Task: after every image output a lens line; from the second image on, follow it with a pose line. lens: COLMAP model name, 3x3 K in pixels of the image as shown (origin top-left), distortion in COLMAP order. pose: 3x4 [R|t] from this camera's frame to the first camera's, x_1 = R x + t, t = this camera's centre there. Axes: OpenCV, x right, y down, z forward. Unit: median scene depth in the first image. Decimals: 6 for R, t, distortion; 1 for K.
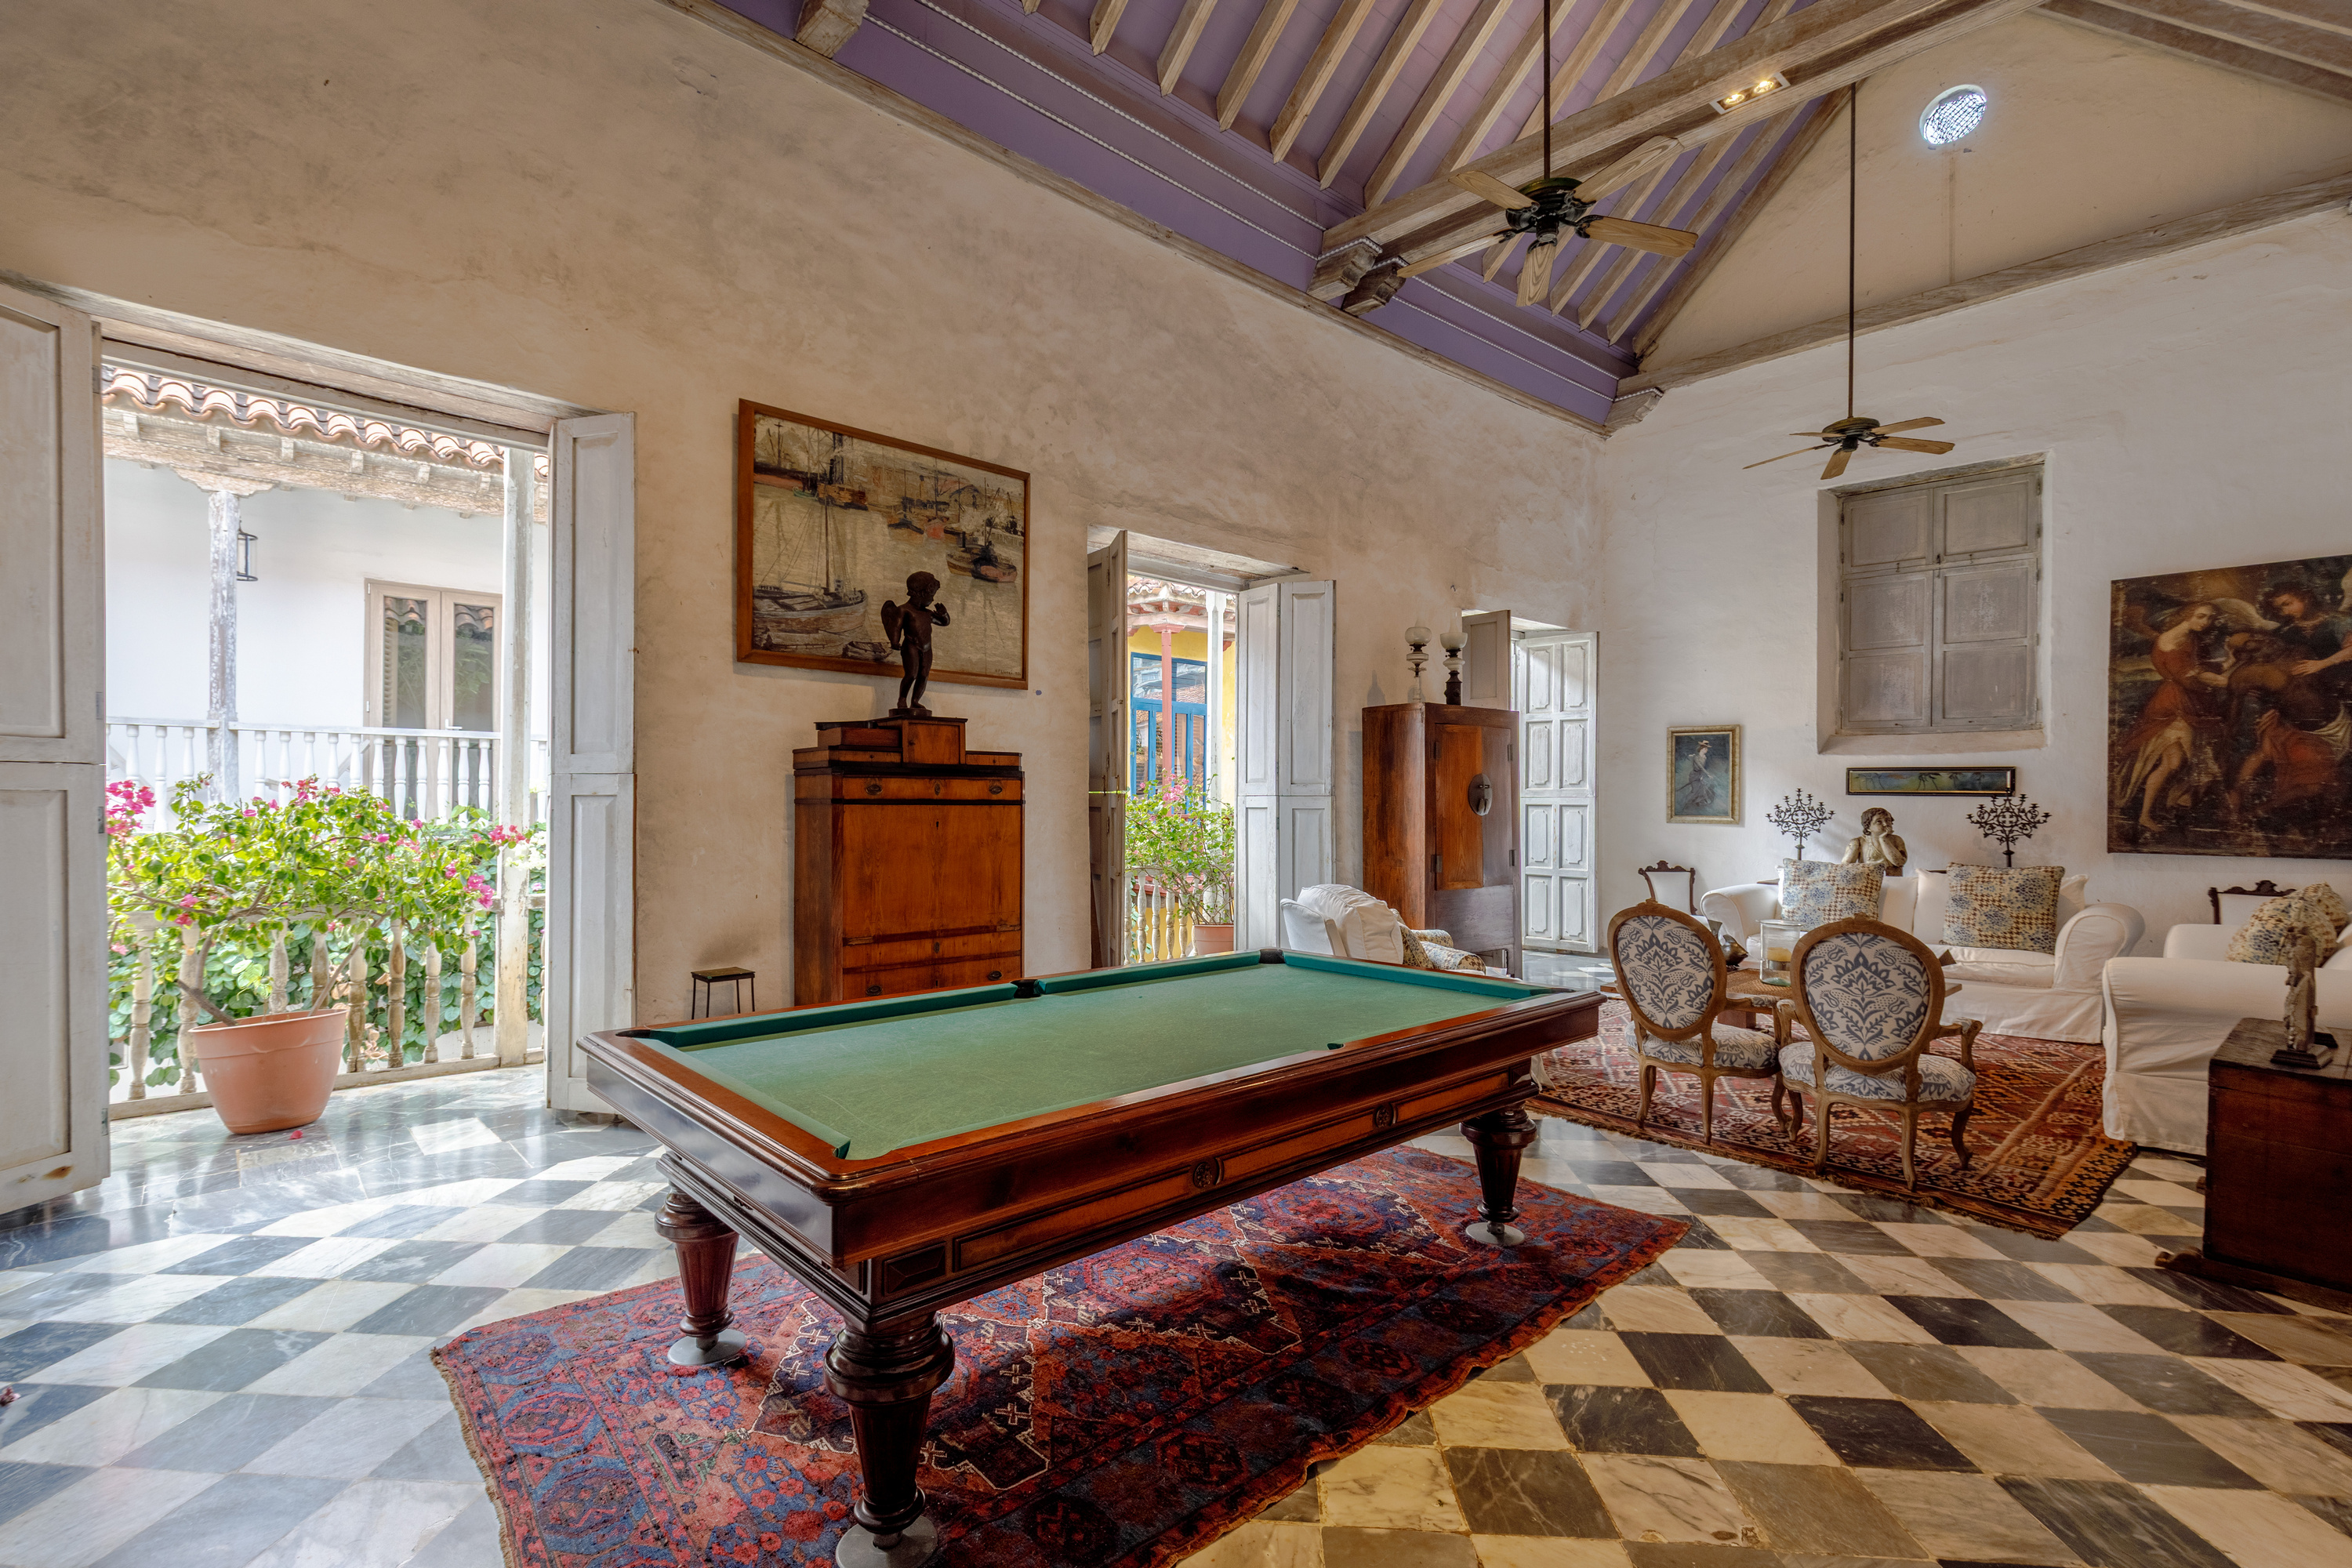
lens RADIAL K [[1097.9, 0, 1172.7], [0, 1097.9, 800.9], [0, 0, 1]] dist [0.001731, 0.000177]
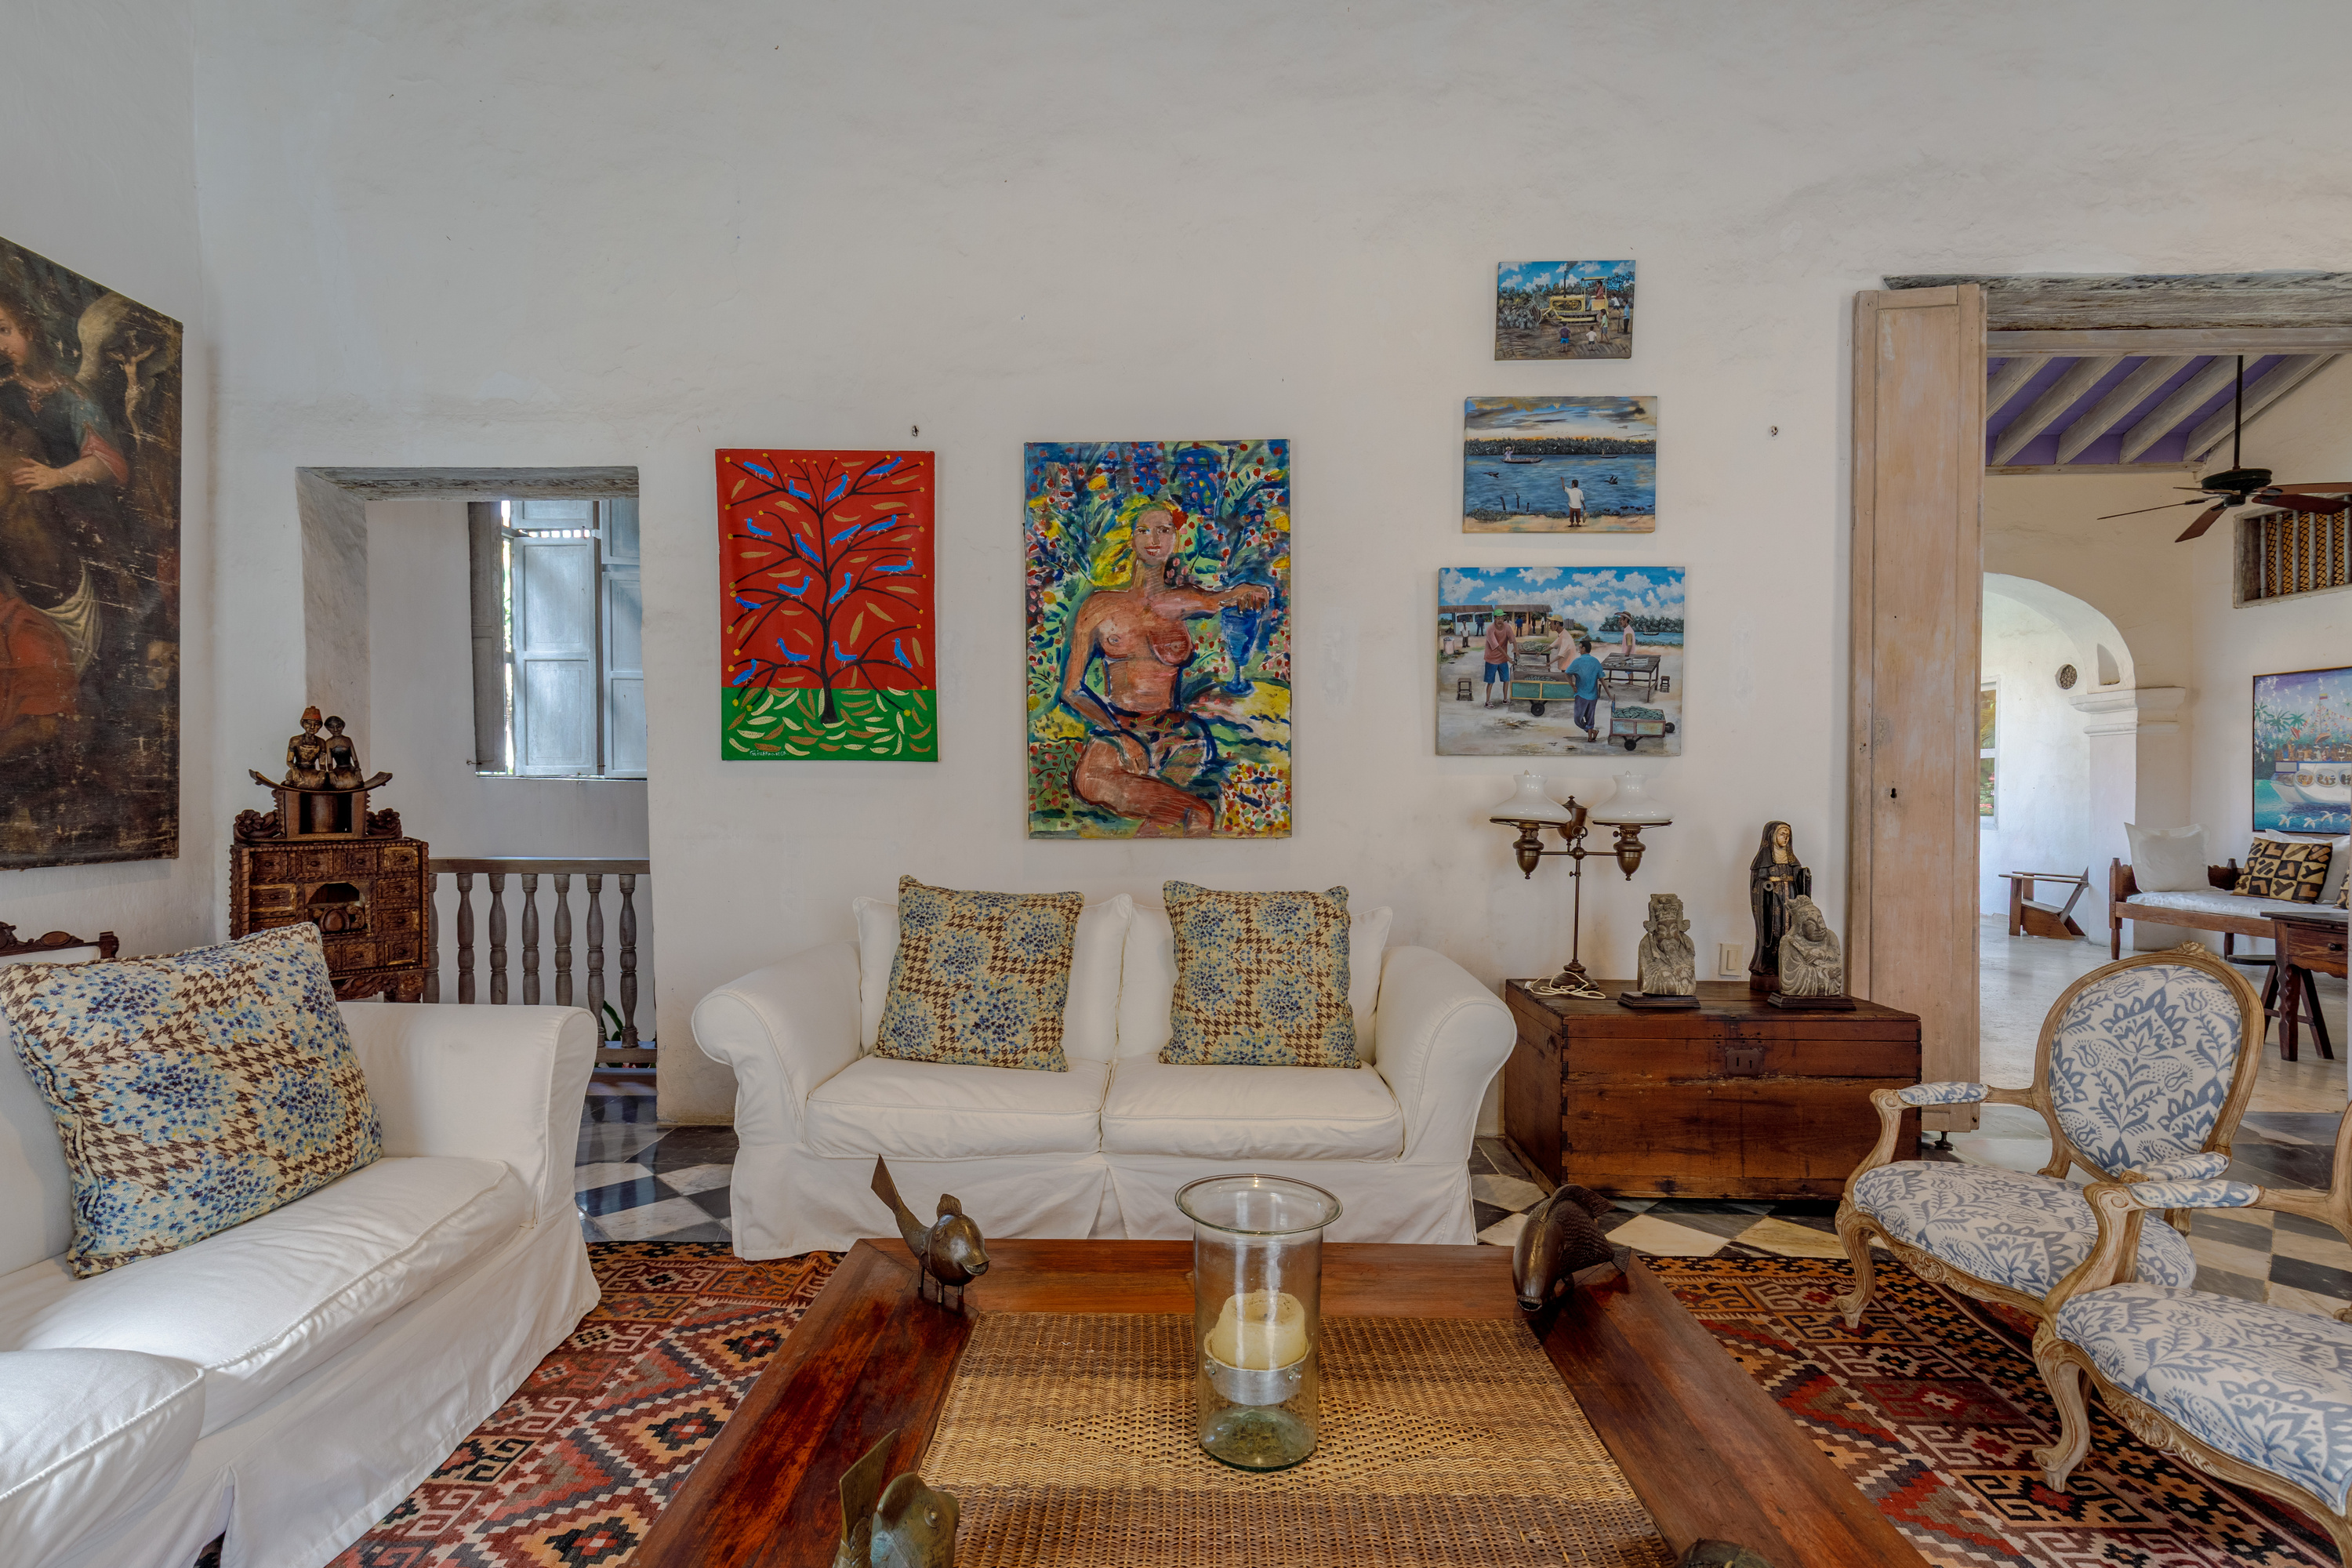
lens RADIAL K [[1097.9, 0, 1175.9], [0, 1097.9, 793.7], [0, 0, 1]] dist [0.001731, 0.000177]
pose [[-0.729305, -0.011685, 0.684089, 0.329580], [-0.011731, 0.999921, 0.004574, 0.011229], [-0.684088, -0.004689, -0.729384, 1.013246]]
